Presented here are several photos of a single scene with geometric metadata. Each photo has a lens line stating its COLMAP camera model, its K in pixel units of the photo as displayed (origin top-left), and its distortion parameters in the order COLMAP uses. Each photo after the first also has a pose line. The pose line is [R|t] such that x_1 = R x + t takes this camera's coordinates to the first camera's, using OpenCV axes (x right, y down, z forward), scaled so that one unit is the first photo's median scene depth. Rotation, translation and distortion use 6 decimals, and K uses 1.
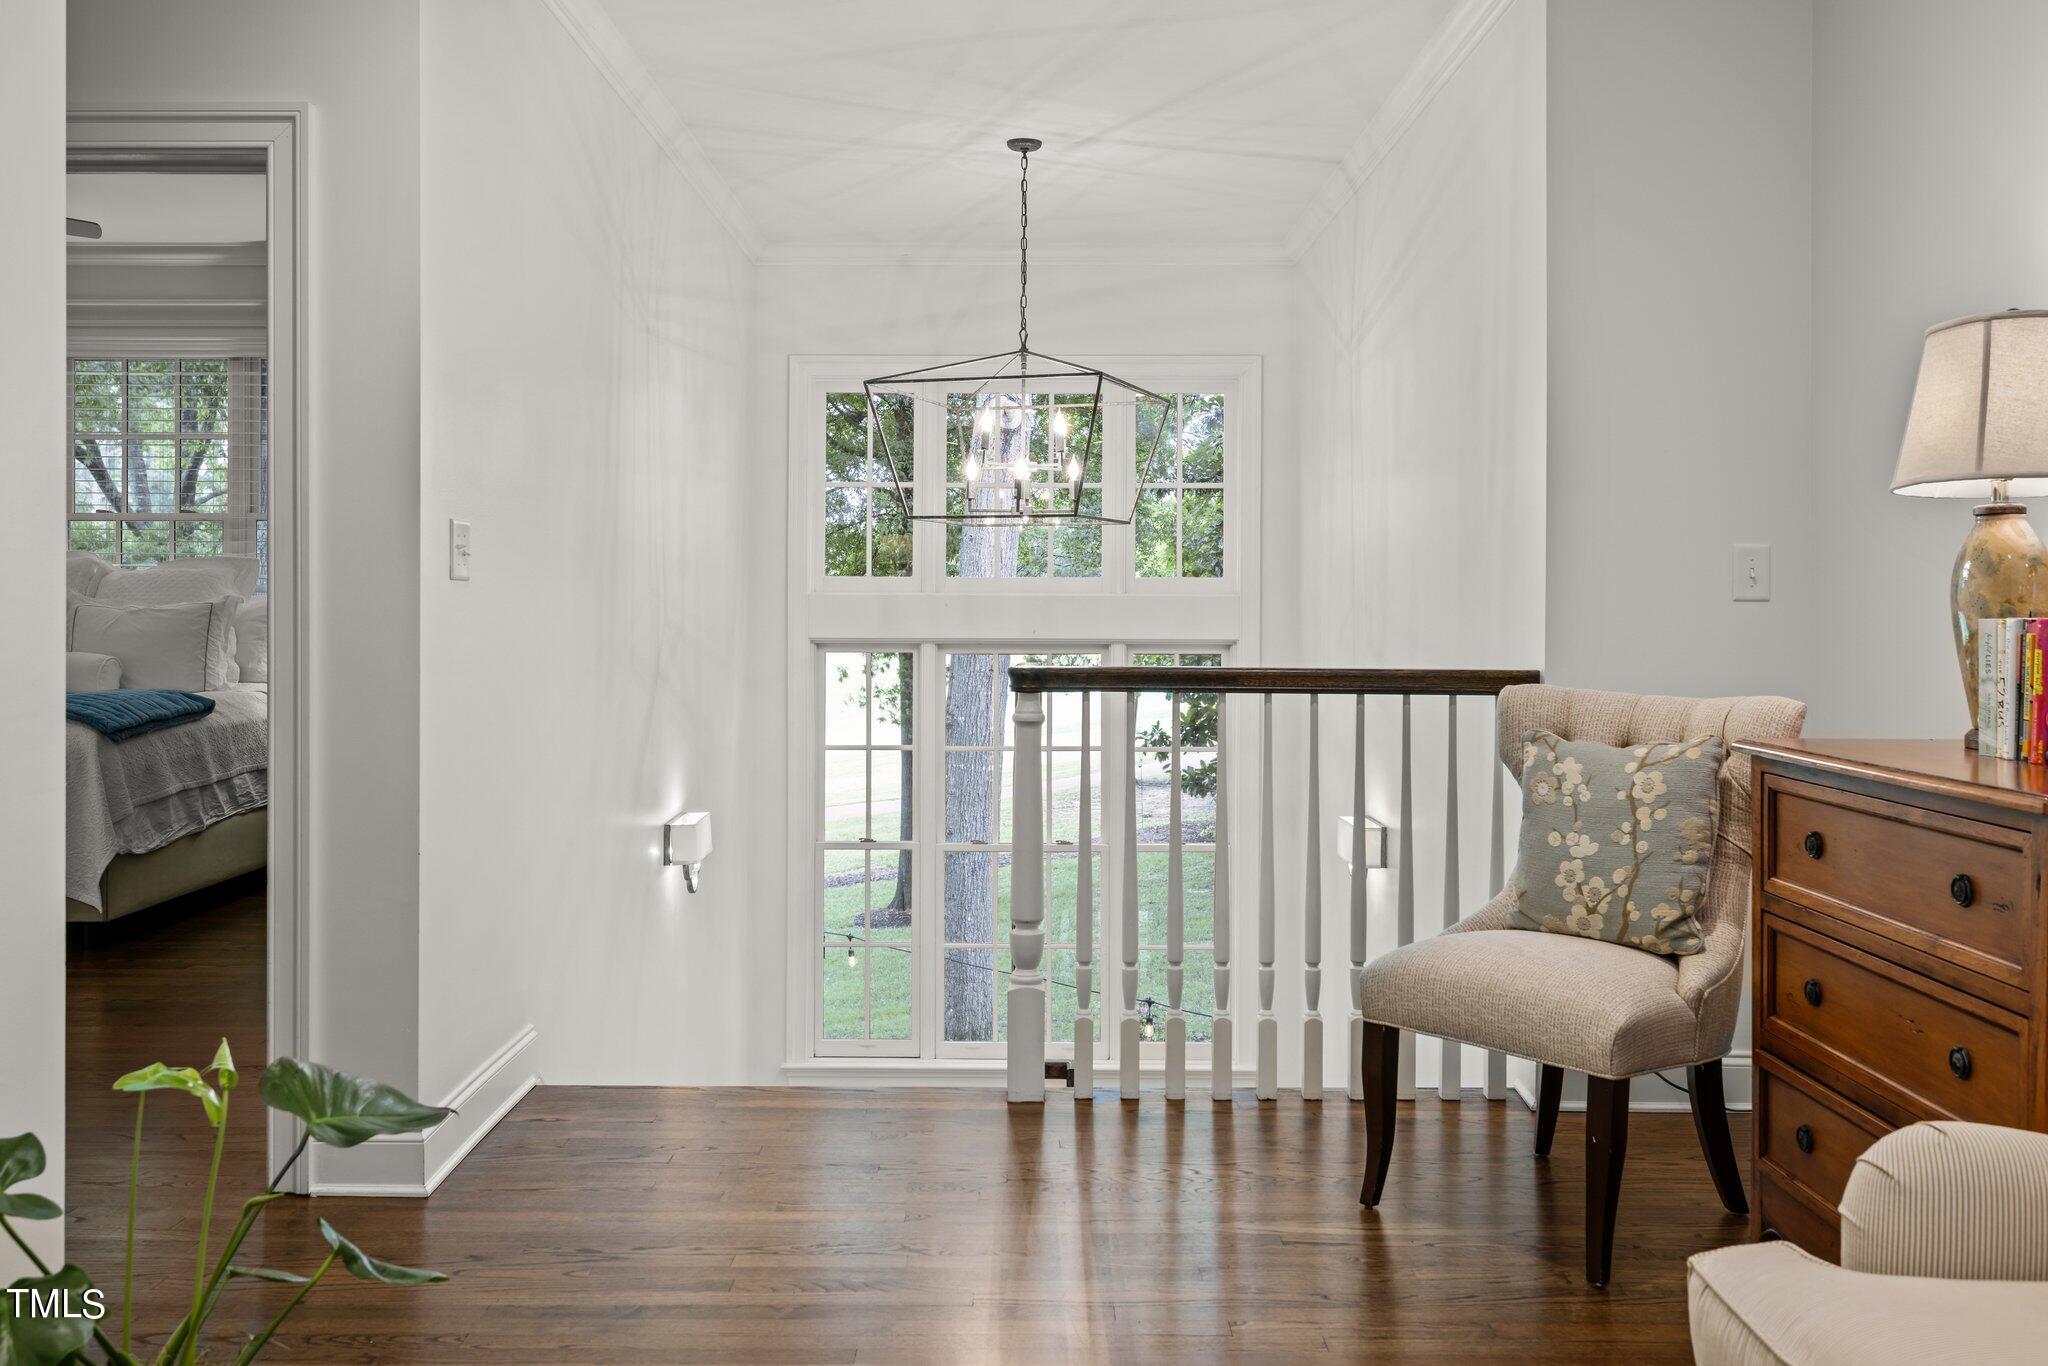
lens RADIAL K [[1749.5, 0, 1027.2], [0, 1749.5, 591.1], [0, 0, 1]] dist [-0.007291, -0.002775]
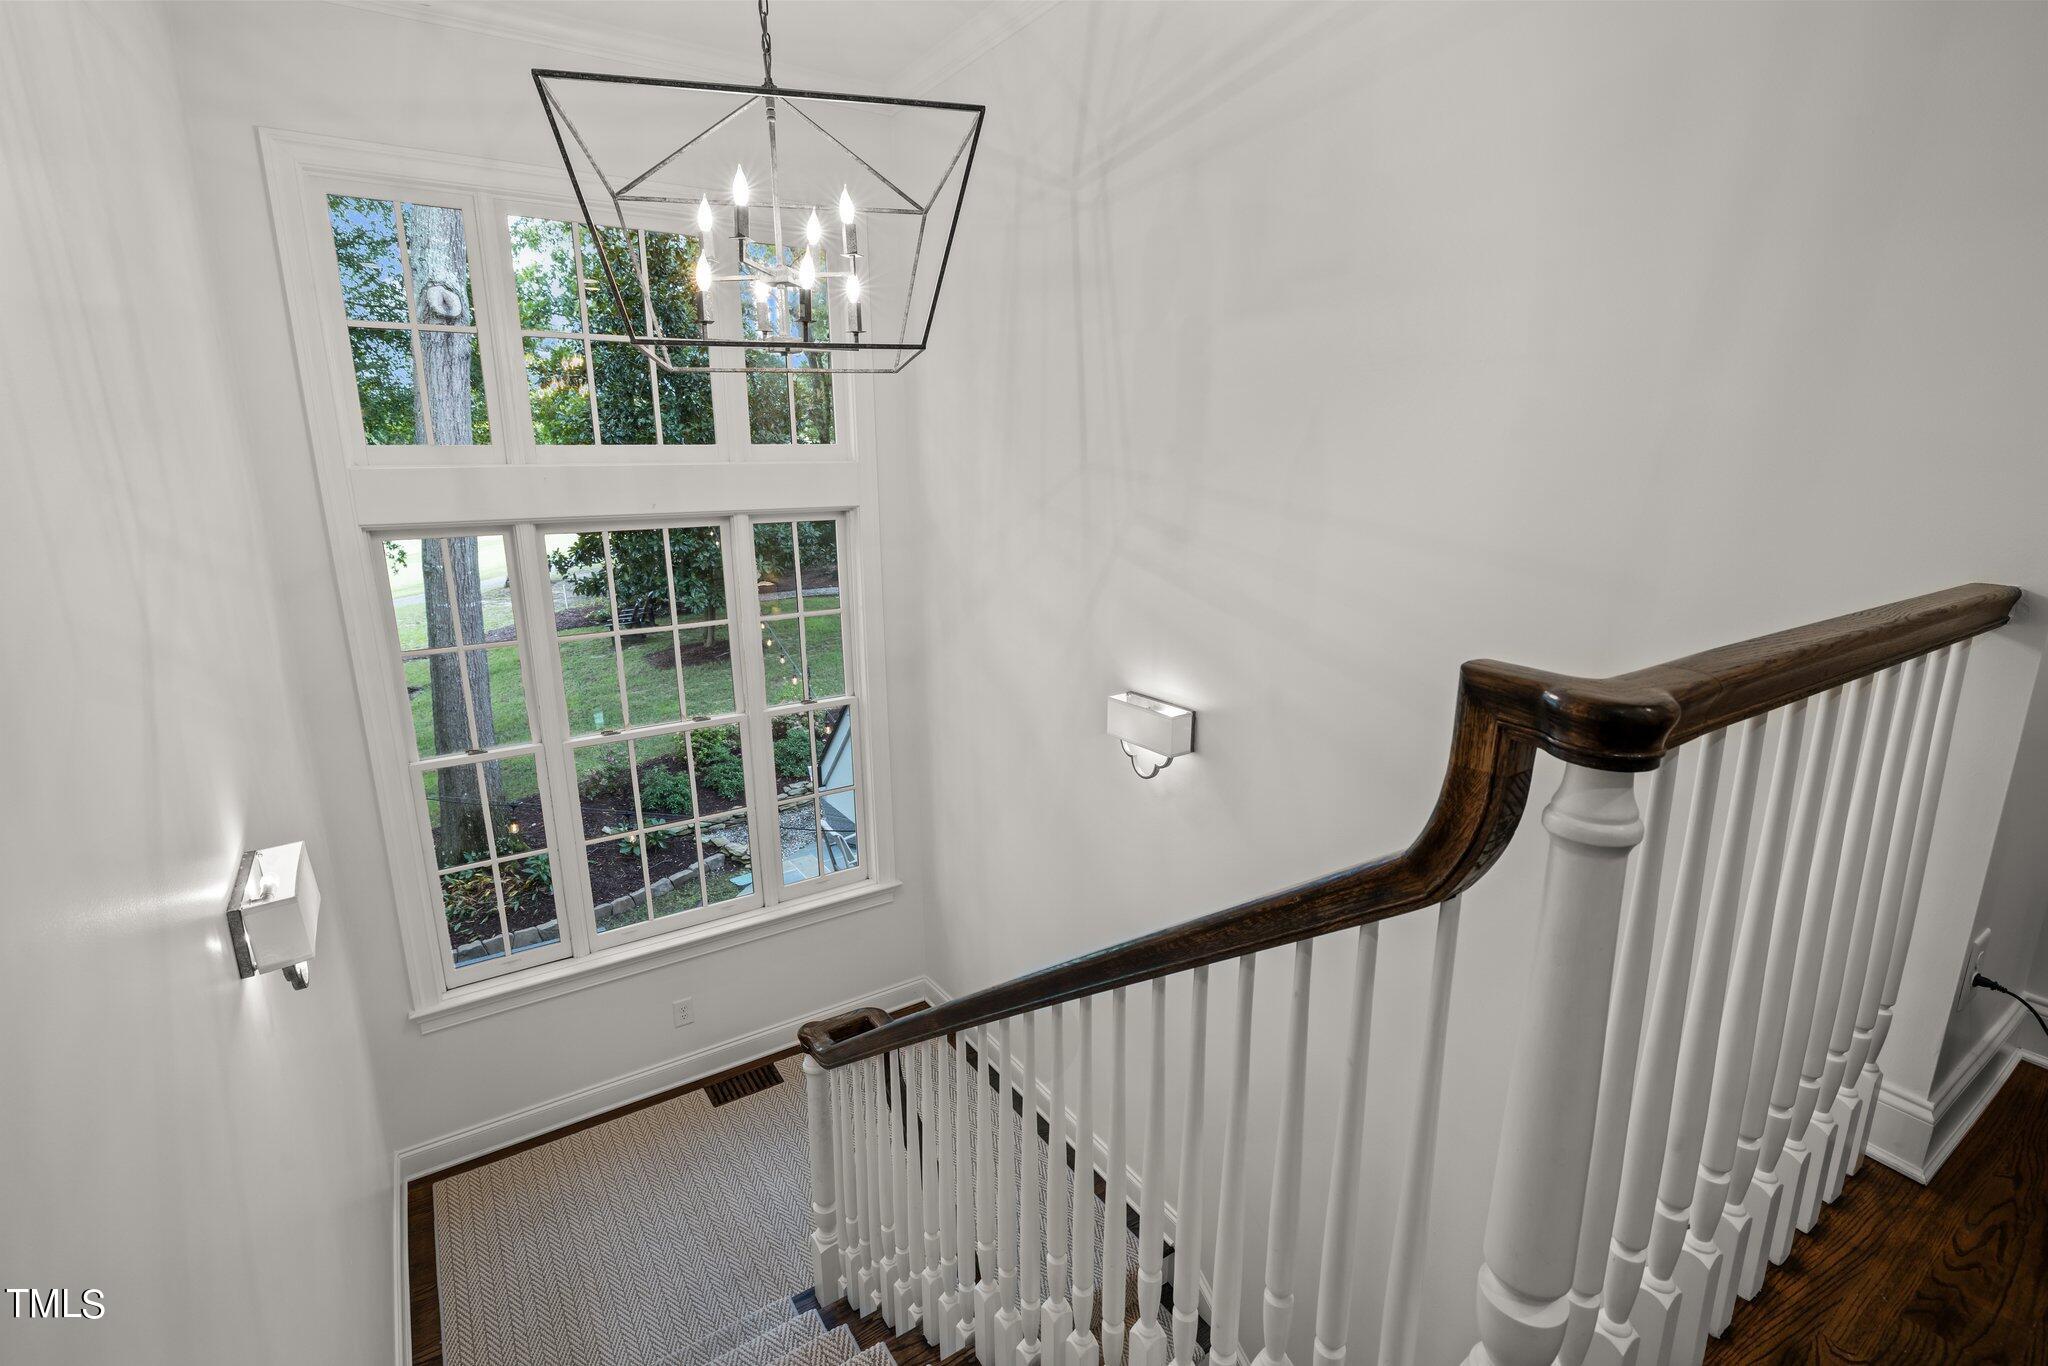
lens RADIAL K [[964.3, 0, 1024.0], [0, 964.3, 683.0], [0, 0, 1]] dist [0.000622, -0.000465]
pose [[0.844972, -0.130693, 0.518596, -0.151732], [0.006623, 0.972164, 0.234208, -0.004892], [-0.534770, -0.194464, 0.822317, 0.666147]]
